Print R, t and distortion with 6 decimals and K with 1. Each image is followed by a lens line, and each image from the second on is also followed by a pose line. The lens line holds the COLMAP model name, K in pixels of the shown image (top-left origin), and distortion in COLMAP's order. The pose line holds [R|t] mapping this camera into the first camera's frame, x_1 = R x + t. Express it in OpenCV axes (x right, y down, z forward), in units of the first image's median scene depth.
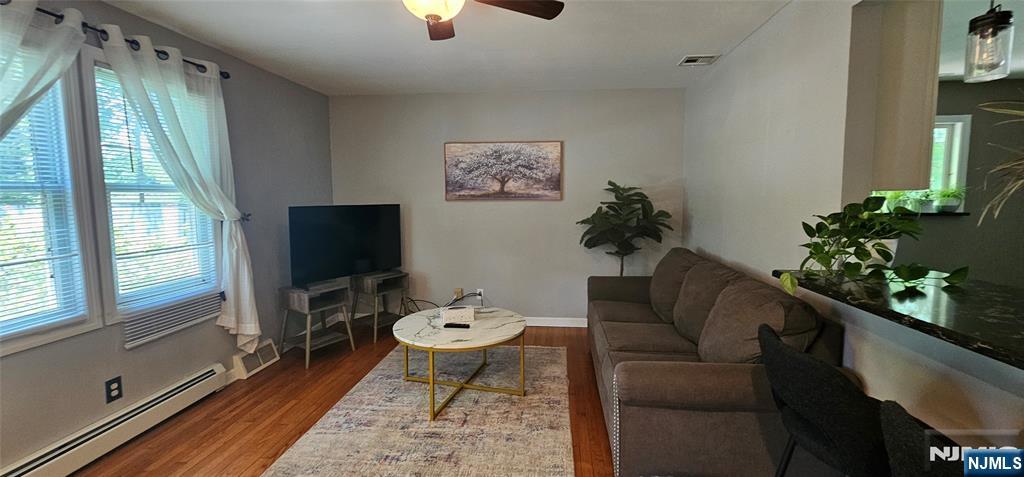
lens RADIAL K [[417.7, 0, 515.7], [0, 417.7, 234.5], [0, 0, 1]] dist [0.001371, 0.000388]
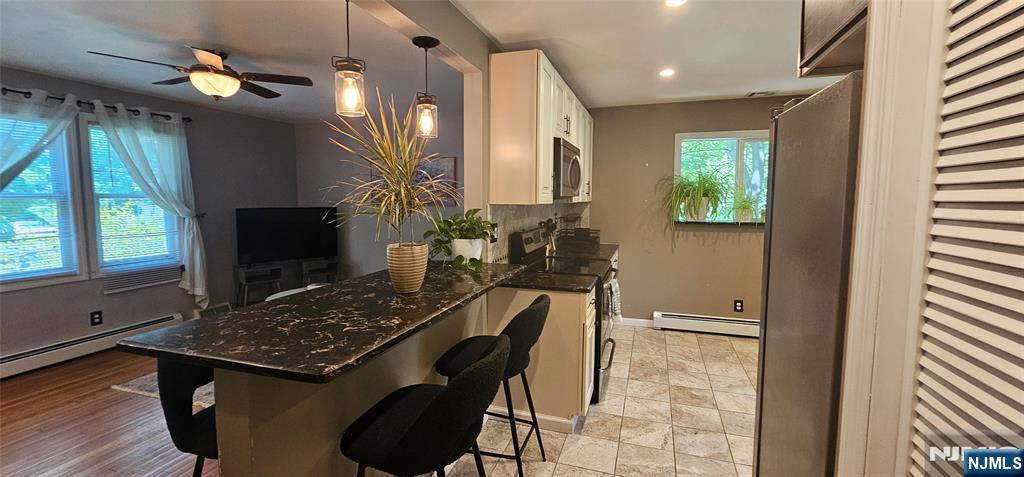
lens RADIAL K [[417.7, 0, 511.2], [0, 417.7, 232.3], [0, 0, 1]] dist [0.001371, 0.000388]
pose [[0.973241, 0.026830, -0.228214, 0.724488], [-0.028506, 0.999585, -0.004048, -0.006049], [0.228010, 0.010445, 0.973603, -0.172284]]
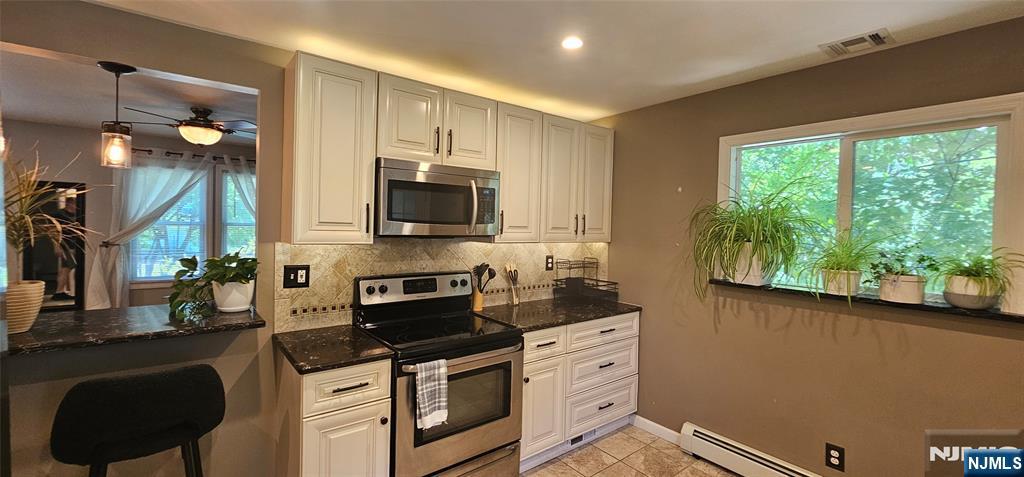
lens RADIAL K [[417.7, 0, 506.8], [0, 417.7, 232.5], [0, 0, 1]] dist [0.001371, 0.000388]
pose [[0.691409, 0.034032, -0.721661, 1.229170], [-0.091331, 0.994993, -0.040581, -0.083720], [0.716667, 0.093968, 0.691056, 0.386225]]
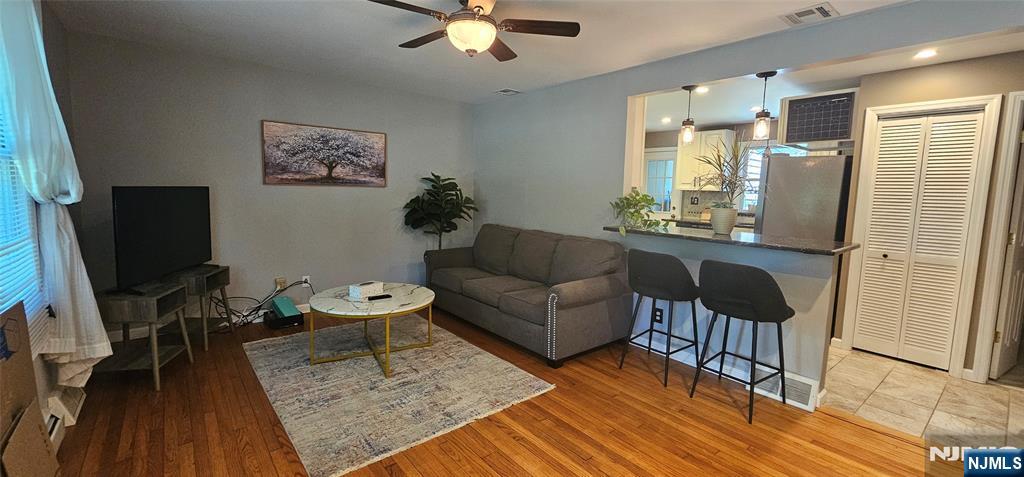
lens RADIAL K [[417.7, 0, 508.2], [0, 417.7, 238.9], [0, 0, 1]] dist [0.001371, 0.000388]
pose [[0.715612, -0.060381, 0.695883, -0.594165], [0.034984, 0.998105, 0.050628, 0.015431], [-0.697621, -0.011885, 0.716368, -0.036590]]
